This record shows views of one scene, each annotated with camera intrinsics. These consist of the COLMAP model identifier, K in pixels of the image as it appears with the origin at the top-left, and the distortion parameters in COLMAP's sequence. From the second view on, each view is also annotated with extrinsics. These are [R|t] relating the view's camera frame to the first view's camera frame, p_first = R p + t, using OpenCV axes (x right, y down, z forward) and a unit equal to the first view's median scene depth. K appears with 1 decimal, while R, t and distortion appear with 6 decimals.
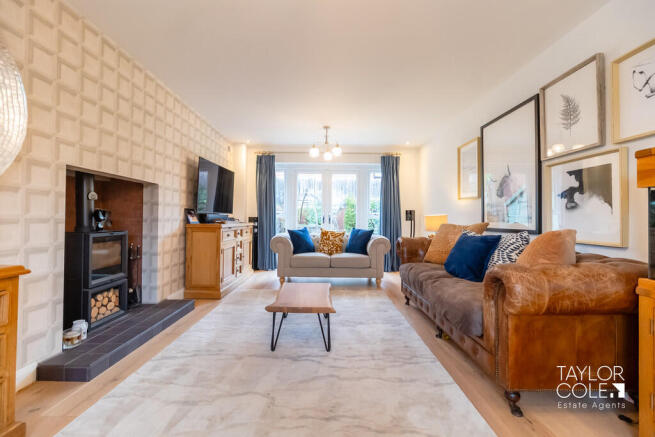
lens RADIAL K [[285.8, 0, 327.1], [0, 285.8, 216.5], [0, 0, 1]] dist [-0.002424, -0.000068]
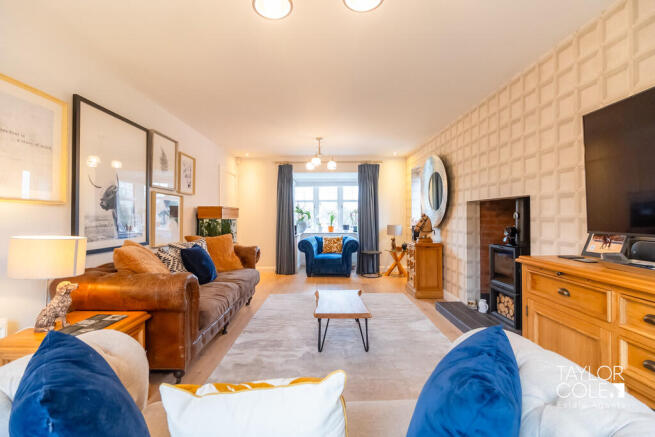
lens RADIAL K [[285.8, 0, 329.2], [0, 285.8, 217.0], [0, 0, 1]] dist [-0.002424, -0.000068]
pose [[-0.999955, -0.006200, -0.007116, -0.027258], [-0.006150, 0.999957, -0.006994, -0.049098], [0.007159, -0.006950, -0.999950, 2.036155]]
